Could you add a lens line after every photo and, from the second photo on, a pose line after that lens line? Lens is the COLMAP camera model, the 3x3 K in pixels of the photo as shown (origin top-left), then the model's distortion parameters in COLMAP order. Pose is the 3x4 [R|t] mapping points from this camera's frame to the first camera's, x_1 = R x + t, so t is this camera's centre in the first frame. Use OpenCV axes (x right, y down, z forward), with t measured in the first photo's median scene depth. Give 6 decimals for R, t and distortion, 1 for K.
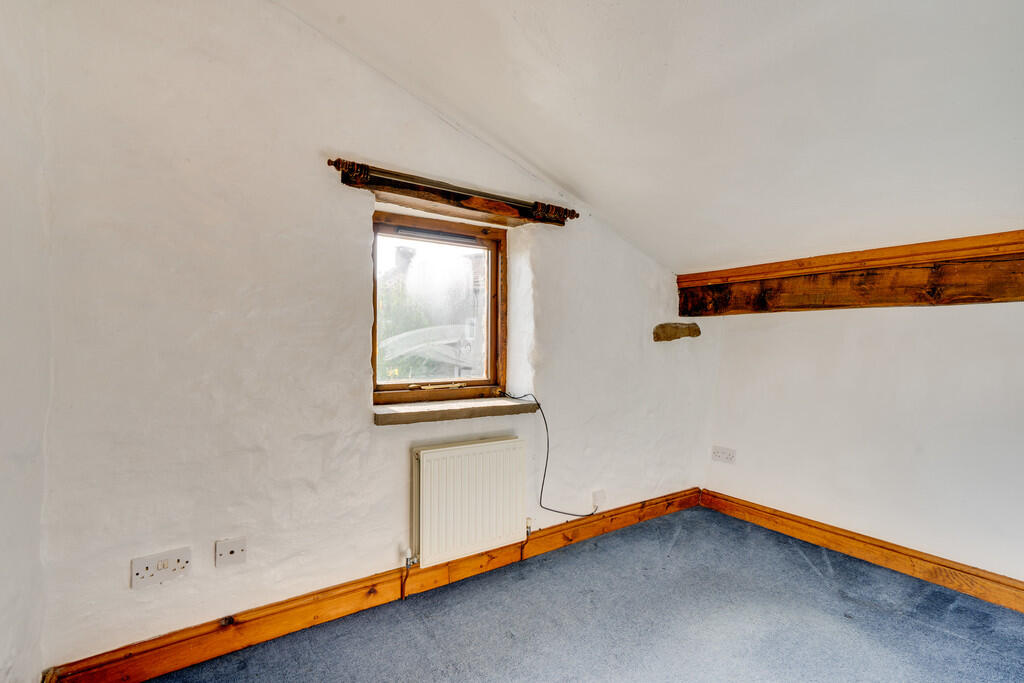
lens RADIAL K [[475.0, 0, 512.0], [0, 475.0, 341.5], [0, 0, 1]] dist [0.001067, 0.000360]
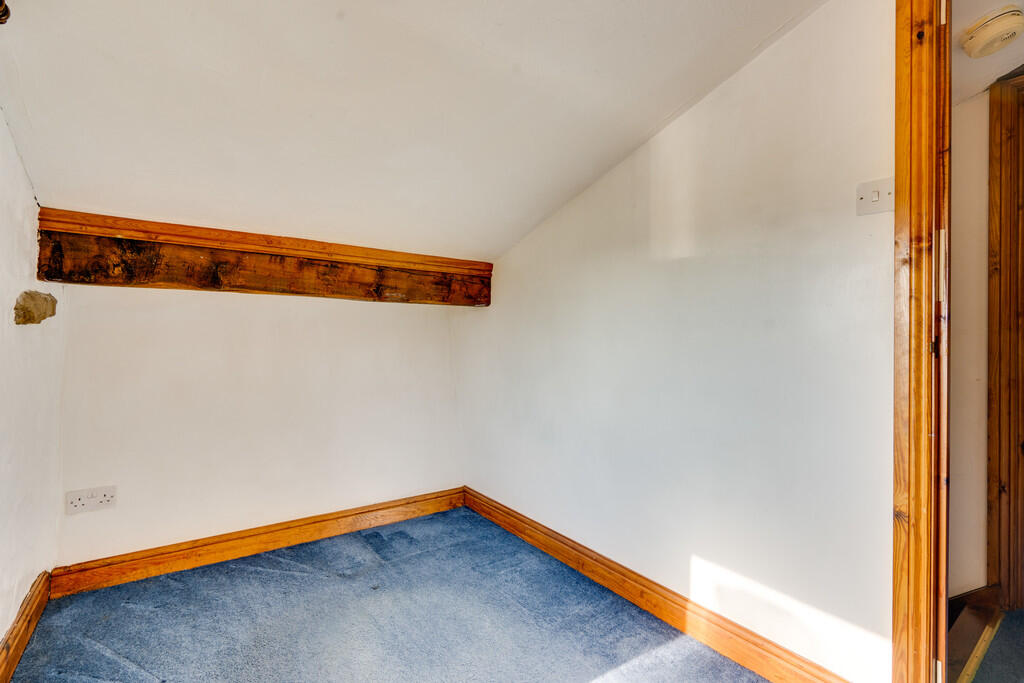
lens RADIAL K [[473.3, 0, 513.5], [0, 473.3, 336.7], [0, 0, 1]] dist [0.000428, -0.000073]
pose [[-0.037817, -0.007520, 0.999256, -0.274389], [-0.017176, 0.999829, 0.006874, 0.000444], [-0.999137, -0.016904, -0.037940, 0.555497]]
